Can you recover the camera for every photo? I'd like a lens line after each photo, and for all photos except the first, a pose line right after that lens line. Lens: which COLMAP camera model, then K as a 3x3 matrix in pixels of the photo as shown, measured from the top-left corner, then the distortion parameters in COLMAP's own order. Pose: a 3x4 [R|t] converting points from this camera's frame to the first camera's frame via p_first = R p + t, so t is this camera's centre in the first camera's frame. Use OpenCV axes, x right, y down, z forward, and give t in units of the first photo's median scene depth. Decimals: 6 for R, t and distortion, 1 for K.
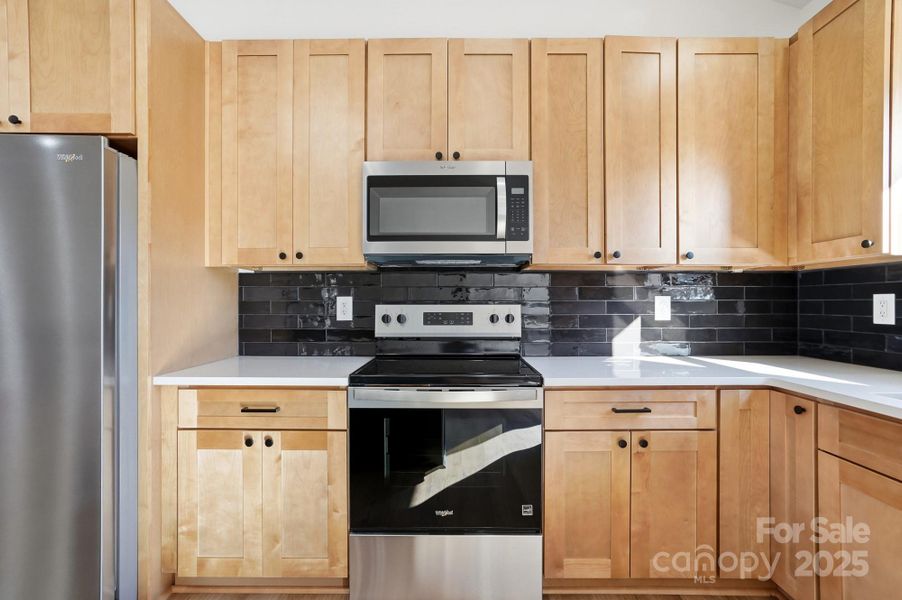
lens RADIAL K [[412.9, 0, 450.1], [0, 412.9, 303.2], [0, 0, 1]] dist [-0.010095, 0.000167]
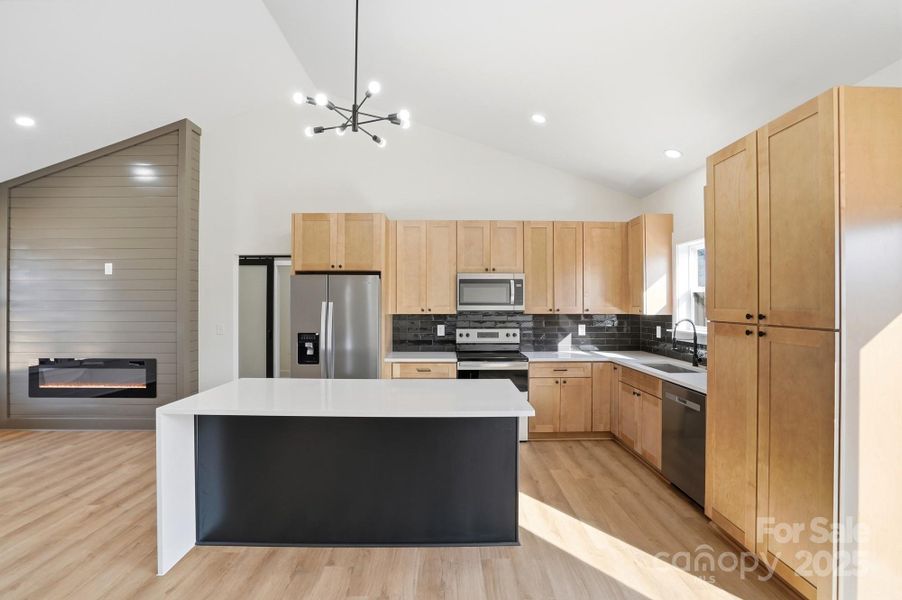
lens RADIAL K [[422.2, 0, 451.0], [0, 422.2, 300.0], [0, 0, 1]] dist [-0.048401, 0.000519]
pose [[0.999614, 0.002110, 0.027719, -0.308519], [-0.001800, 0.999935, -0.011221, -0.146451], [-0.027741, 0.011167, 0.999553, -1.500958]]
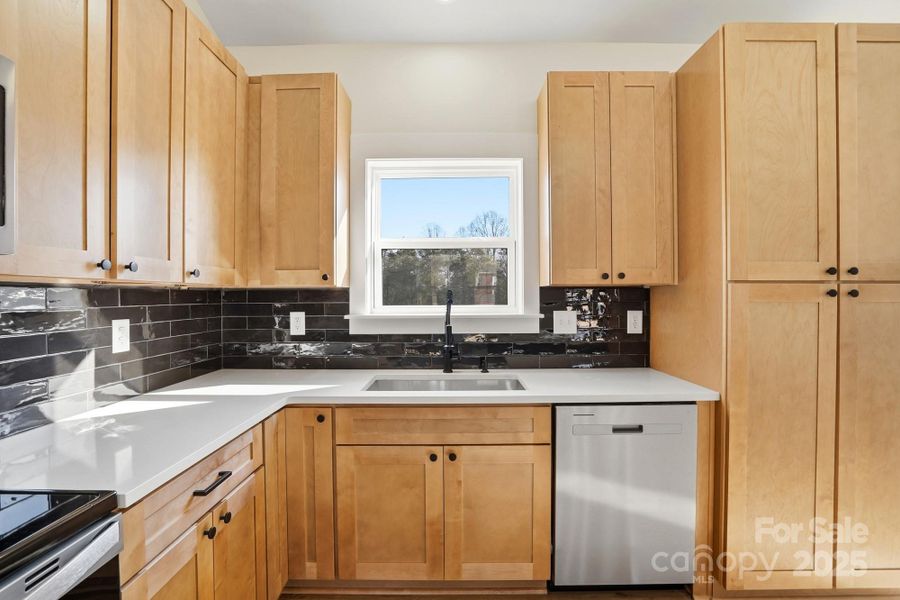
lens RADIAL K [[421.2, 0, 450.0], [0, 421.2, 300.0], [0, 0, 1]] dist [-0.048401, 0.000519]
pose [[-0.002291, -0.008594, 0.999960, -0.258986], [0.006745, 0.999940, 0.008610, -0.065085], [-0.999975, 0.006764, -0.002233, 0.485855]]
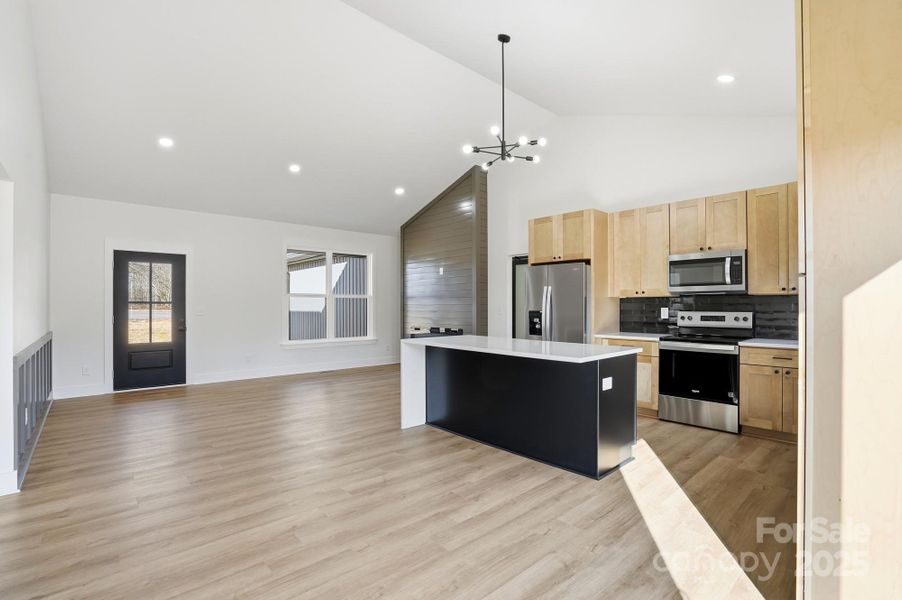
lens RADIAL K [[422.2, 0, 451.0], [0, 422.2, 300.0], [0, 0, 1]] dist [-0.048401, 0.000519]
pose [[0.675216, -0.007952, -0.737577, 0.744077], [-0.004519, 0.999879, -0.014917, -0.022806], [0.737606, 0.013405, 0.675098, -1.636827]]
